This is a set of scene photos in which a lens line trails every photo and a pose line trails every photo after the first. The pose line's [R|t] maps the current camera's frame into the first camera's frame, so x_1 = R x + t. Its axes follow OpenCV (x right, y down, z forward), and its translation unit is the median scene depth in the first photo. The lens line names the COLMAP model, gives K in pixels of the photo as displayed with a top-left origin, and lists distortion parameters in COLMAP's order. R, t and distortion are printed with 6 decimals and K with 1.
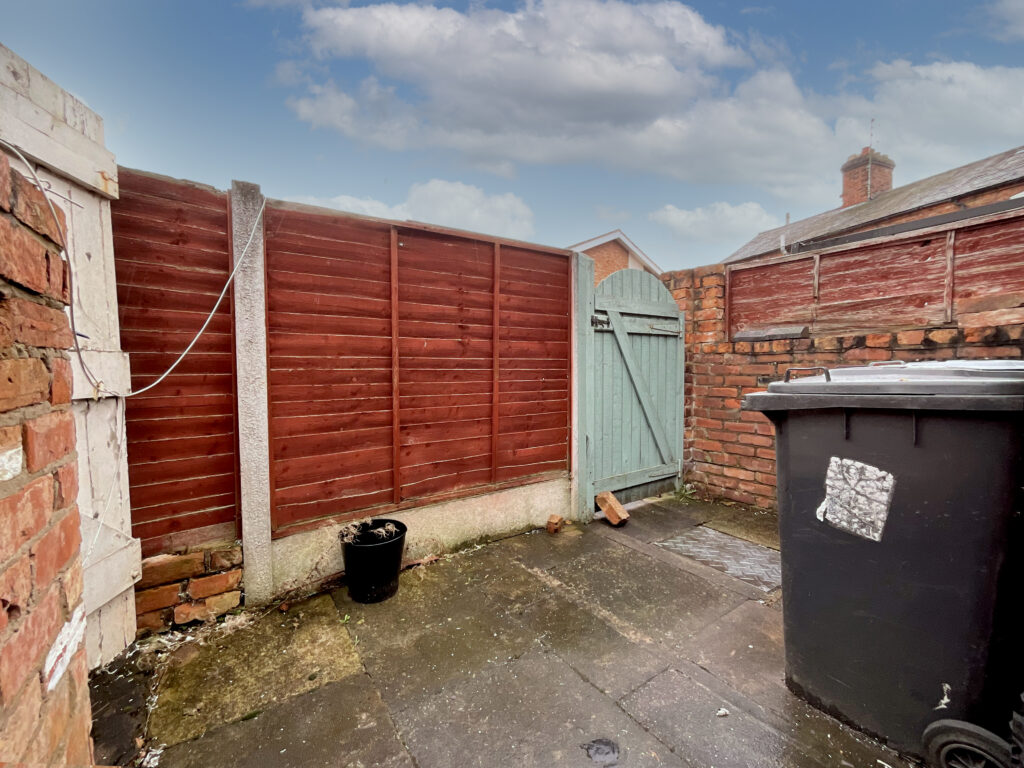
lens RADIAL K [[418.6, 0, 508.3], [0, 418.6, 387.0], [0, 0, 1]] dist [0.000765, -0.000499]
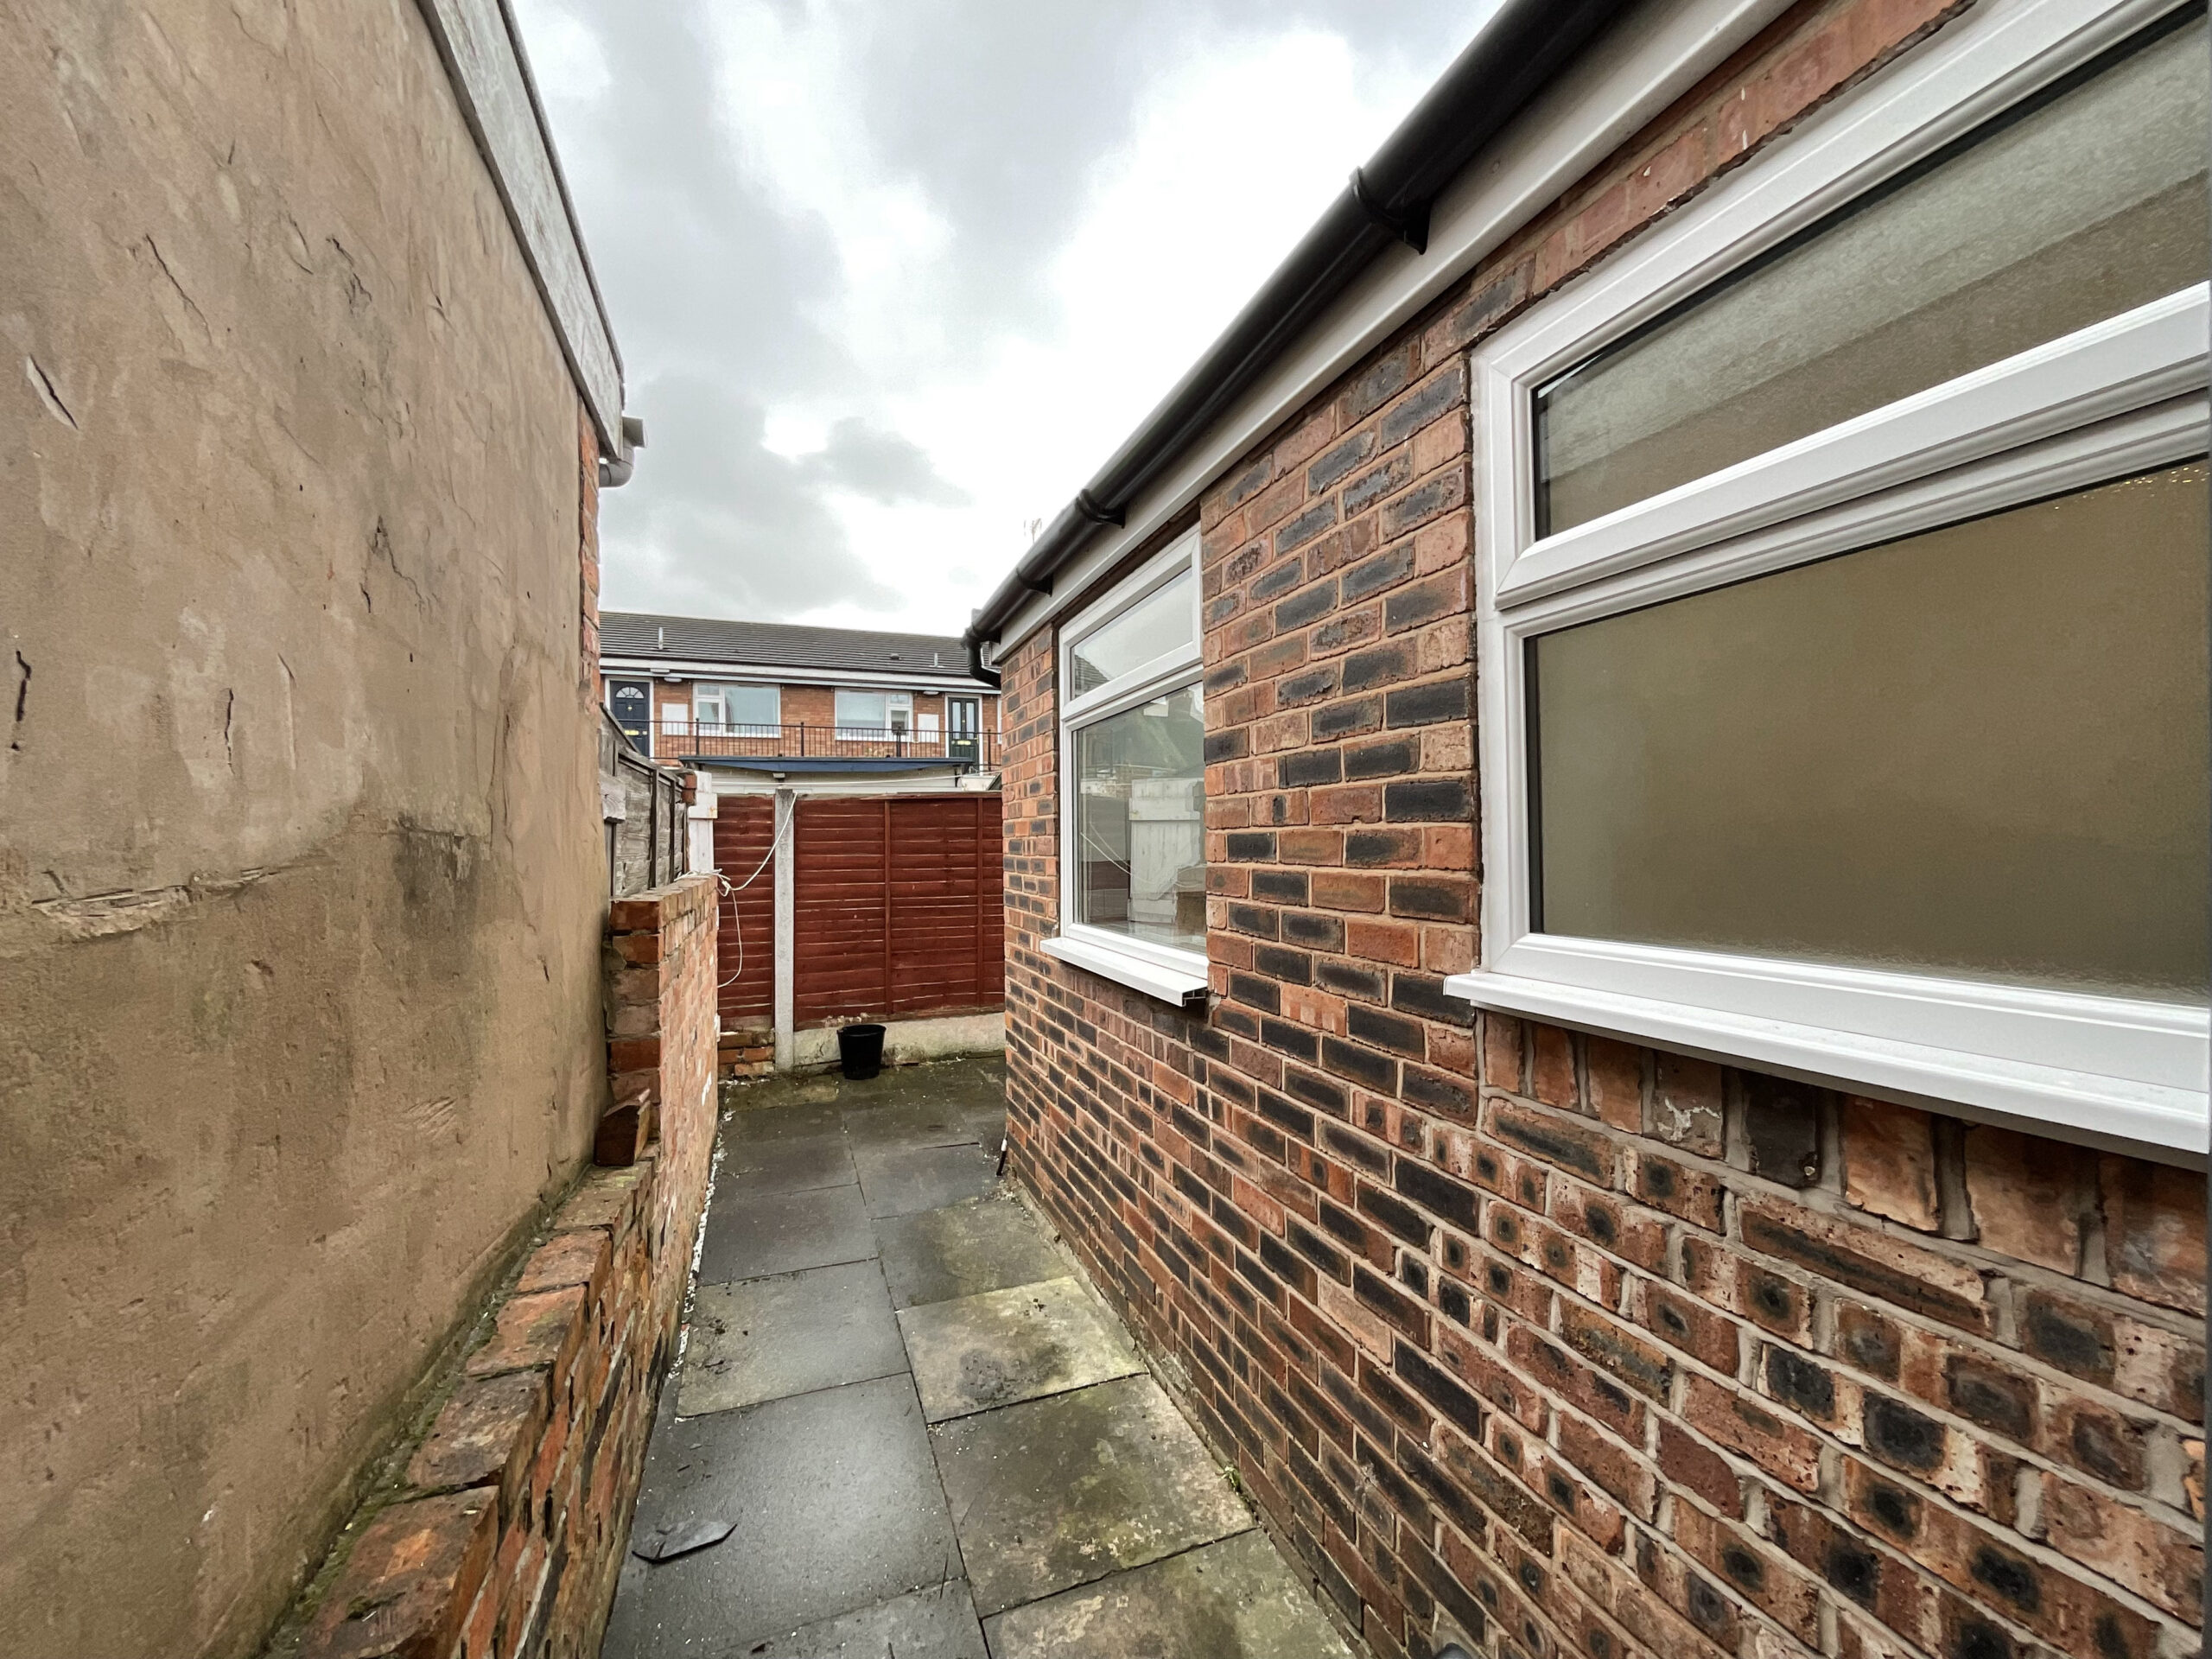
lens RADIAL K [[904.3, 0, 1113.9], [0, 904.3, 818.2], [0, 0, 1]] dist [0.000765, -0.000499]
pose [[0.974073, 0.012085, -0.225911, 1.197210], [-0.018697, 0.999456, -0.027151, -0.297996], [0.225460, 0.030671, 0.973770, -1.794237]]
